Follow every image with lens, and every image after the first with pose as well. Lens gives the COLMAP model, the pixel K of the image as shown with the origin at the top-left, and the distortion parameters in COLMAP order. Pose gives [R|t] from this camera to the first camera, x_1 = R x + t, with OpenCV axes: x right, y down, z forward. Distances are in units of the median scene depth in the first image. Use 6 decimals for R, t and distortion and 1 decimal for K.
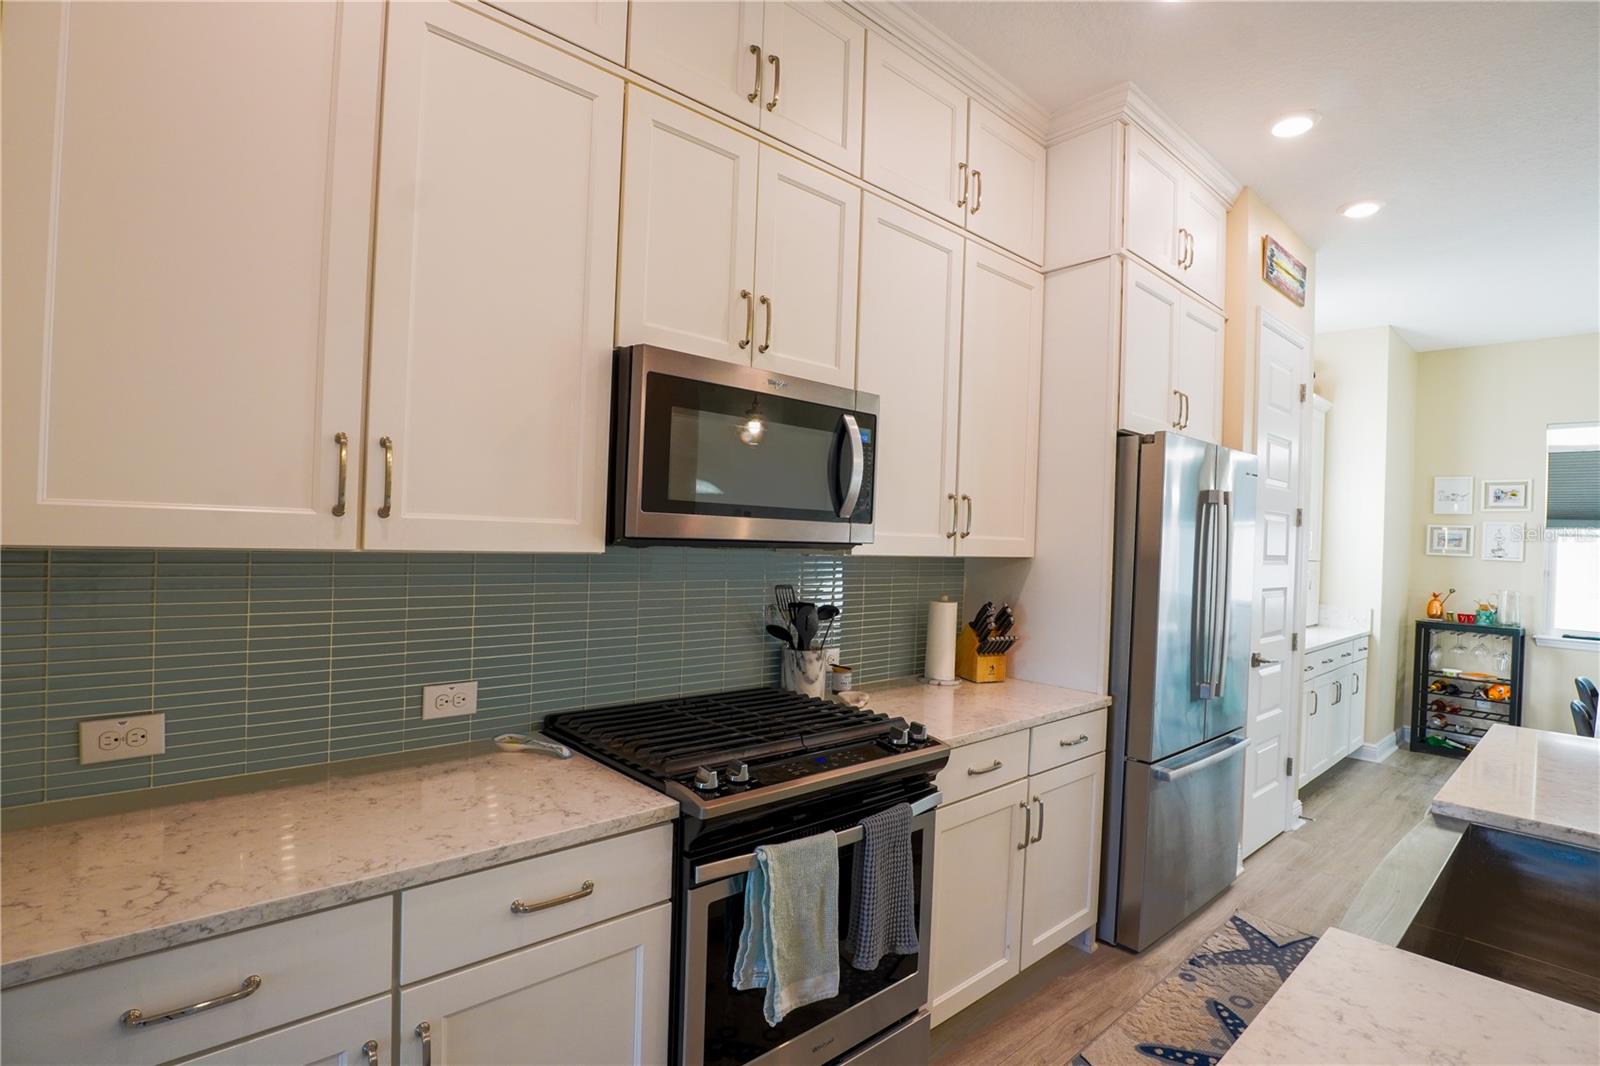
lens RADIAL K [[776.9, 0, 795.8], [0, 776.9, 534.9], [0, 0, 1]] dist [-0.038270, 0.006057]
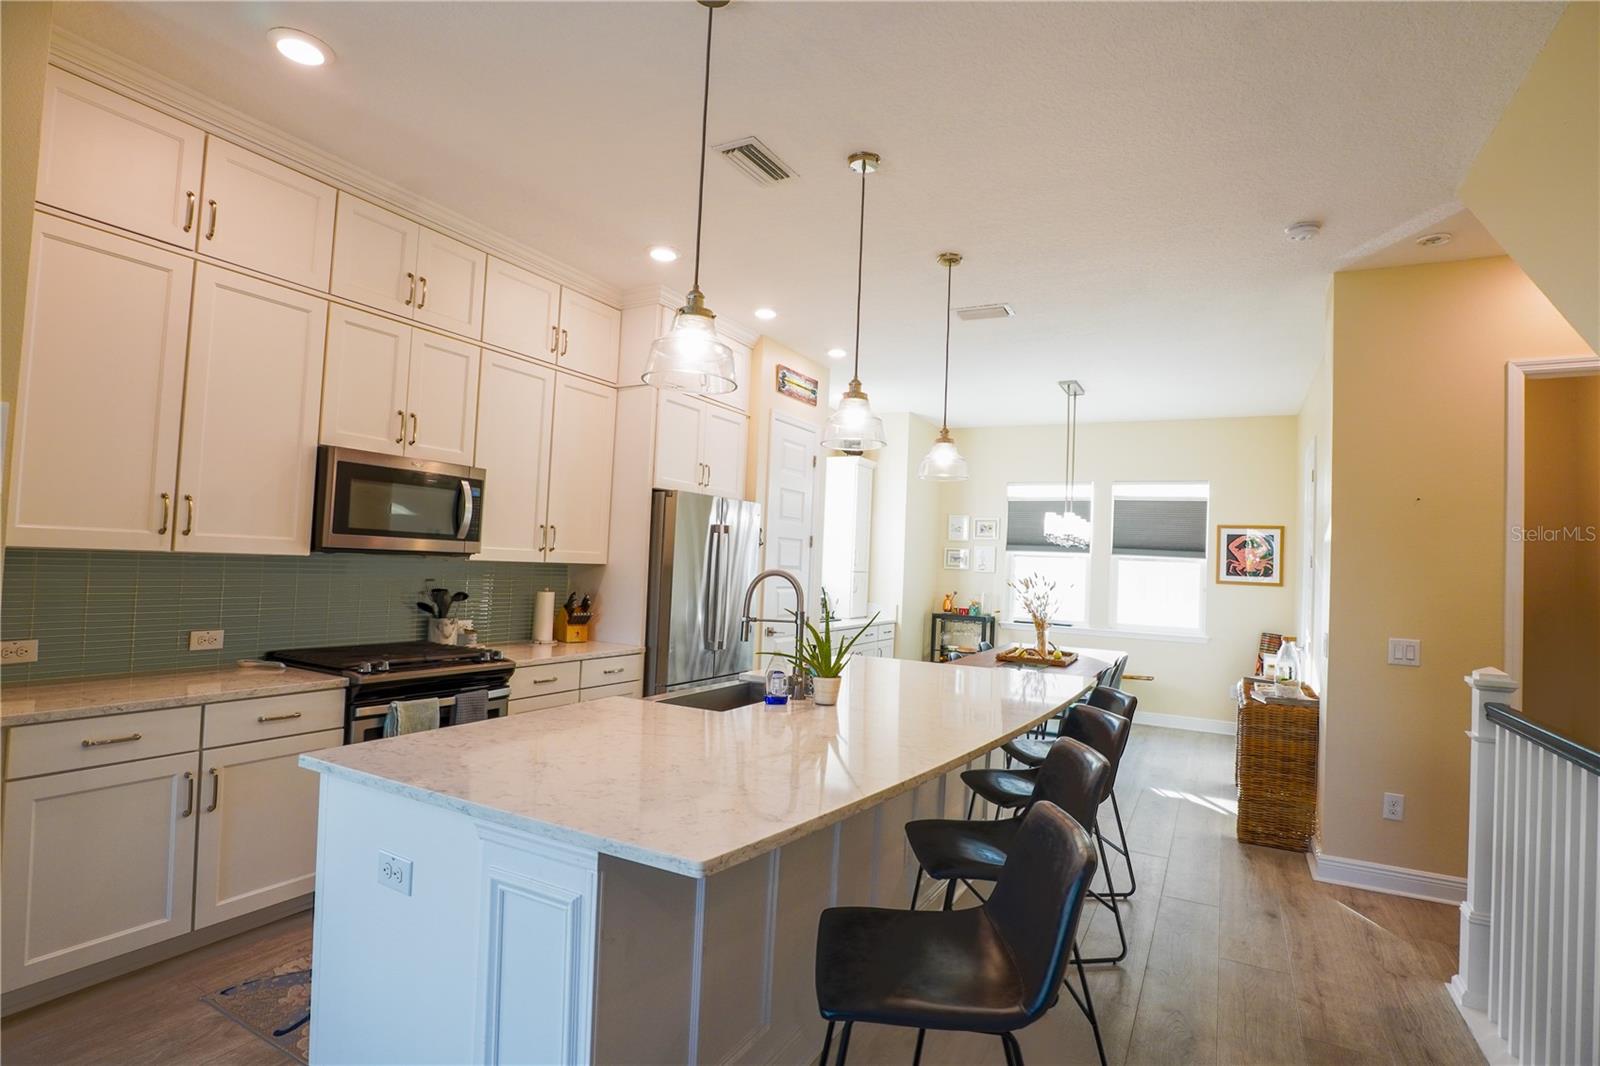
lens RADIAL K [[776.9, 0, 790.4], [0, 776.9, 532.3], [0, 0, 1]] dist [-0.038270, 0.006057]
pose [[0.944854, 0.017117, 0.327043, 0.150224], [-0.007805, 0.999527, -0.029763, 0.008256], [-0.327398, 0.025569, 0.944541, -0.693276]]
